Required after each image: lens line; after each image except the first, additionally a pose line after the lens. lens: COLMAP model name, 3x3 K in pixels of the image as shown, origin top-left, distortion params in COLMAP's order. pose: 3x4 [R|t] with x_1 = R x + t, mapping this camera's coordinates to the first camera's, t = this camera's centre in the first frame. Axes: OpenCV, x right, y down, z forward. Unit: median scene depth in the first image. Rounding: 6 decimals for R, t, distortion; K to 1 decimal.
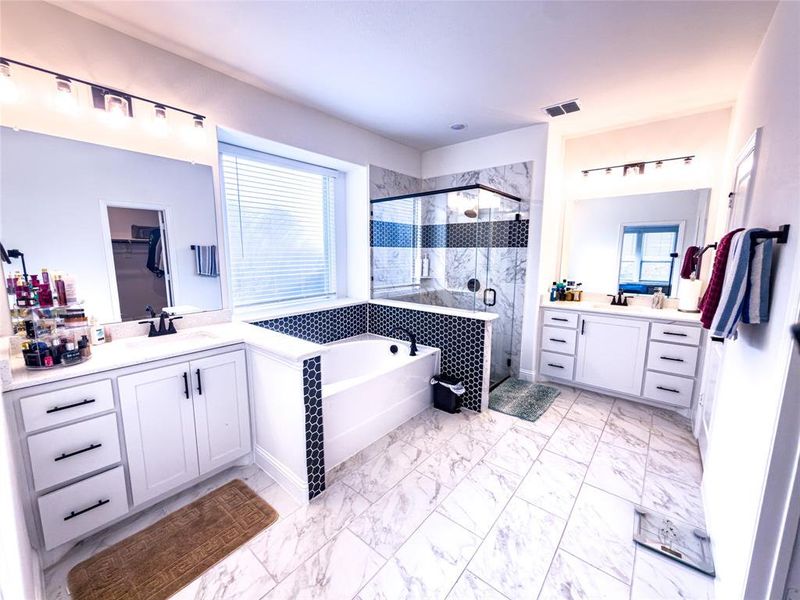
lens RADIAL K [[328.6, 0, 400.0], [0, 328.6, 300.0], [0, 0, 1]] dist [-0.000268, -0.000012]
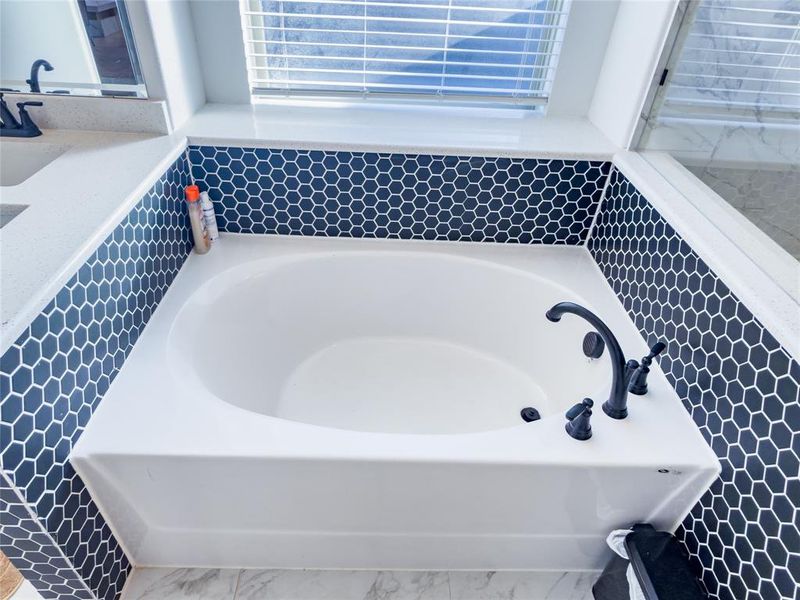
lens RADIAL K [[484.8, 0, 400.0], [0, 484.8, 300.0], [0, 0, 1]] dist [-0.000887, -0.000191]
pose [[0.640354, 0.484389, -0.596082, 0.117792], [-0.154641, 0.841483, 0.517680, -0.093982], [0.752351, -0.239320, 0.613754, 0.607144]]
